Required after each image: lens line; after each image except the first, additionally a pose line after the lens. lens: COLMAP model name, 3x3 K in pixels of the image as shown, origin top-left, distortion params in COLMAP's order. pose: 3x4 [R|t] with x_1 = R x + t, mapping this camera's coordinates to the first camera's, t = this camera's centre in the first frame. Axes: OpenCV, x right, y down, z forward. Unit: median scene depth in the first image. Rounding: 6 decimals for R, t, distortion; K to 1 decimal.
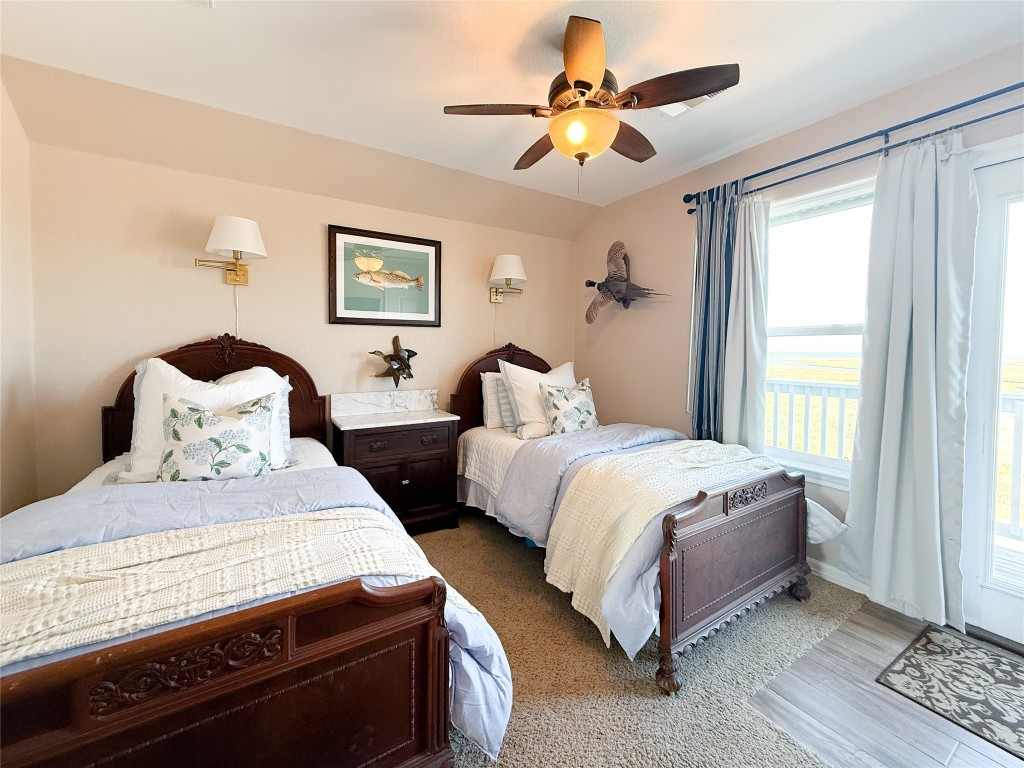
lens RADIAL K [[417.4, 0, 513.9], [0, 417.4, 368.9], [0, 0, 1]] dist [0.000865, 0.000379]
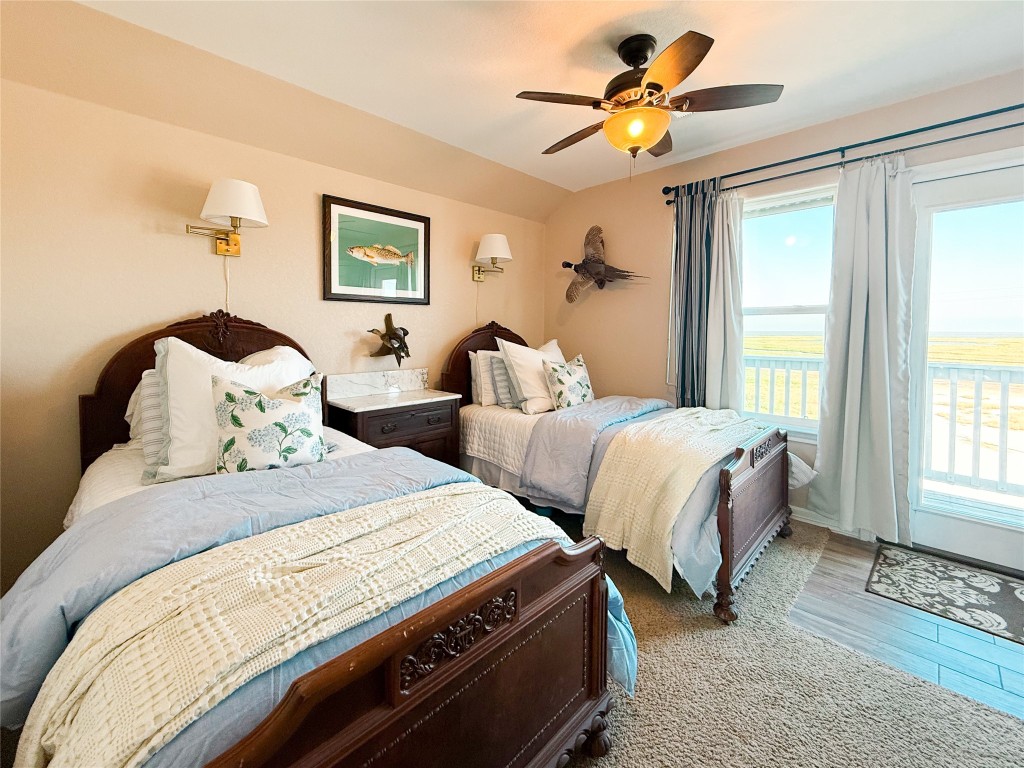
lens RADIAL K [[420.9, 0, 507.8], [0, 420.9, 349.7], [0, 0, 1]] dist [0.001926, 0.000022]
pose [[0.978960, -0.012982, 0.203637, -0.326018], [0.012425, 0.999915, 0.004015, 0.005800], [-0.203672, -0.001400, 0.979038, -0.011346]]
